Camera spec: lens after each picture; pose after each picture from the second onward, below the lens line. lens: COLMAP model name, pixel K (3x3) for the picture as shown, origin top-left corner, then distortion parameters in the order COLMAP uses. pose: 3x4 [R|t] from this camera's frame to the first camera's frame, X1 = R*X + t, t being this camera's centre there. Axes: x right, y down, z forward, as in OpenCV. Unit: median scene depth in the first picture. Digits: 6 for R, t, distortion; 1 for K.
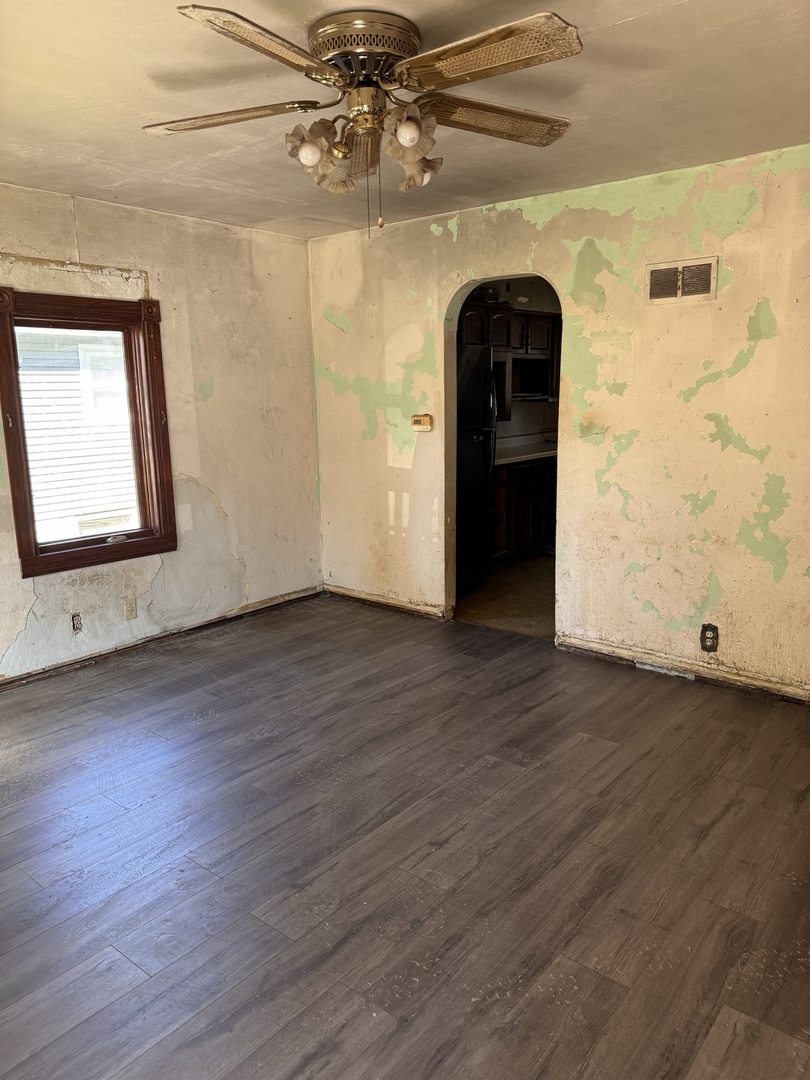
lens RADIAL K [[771.8, 0, 406.8], [0, 771.8, 541.6], [0, 0, 1]] dist [-0.004968, -0.005104]
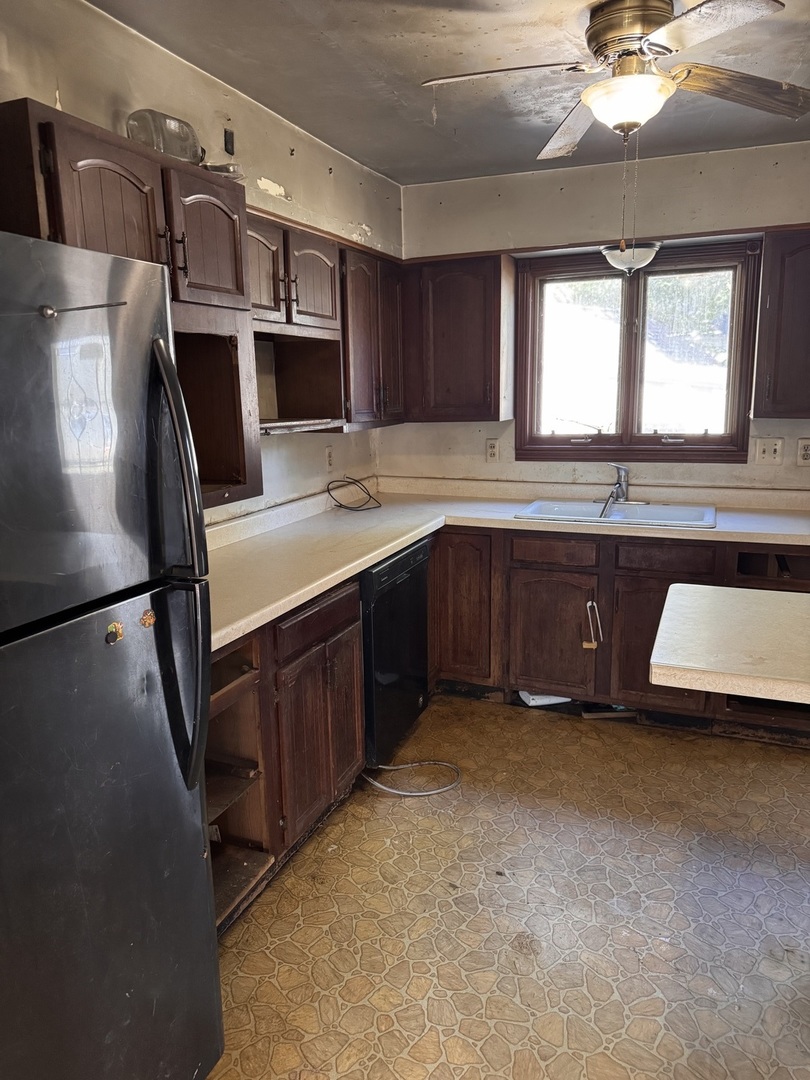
lens RADIAL K [[771.8, 0, 404.3], [0, 771.8, 537.8], [0, 0, 1]] dist [-0.004968, -0.005104]
pose [[0.953338, -0.068964, 0.293923, 0.085754], [0.070904, 0.997475, 0.004066, -0.128024], [-0.293462, 0.016964, 0.955820, 0.596823]]
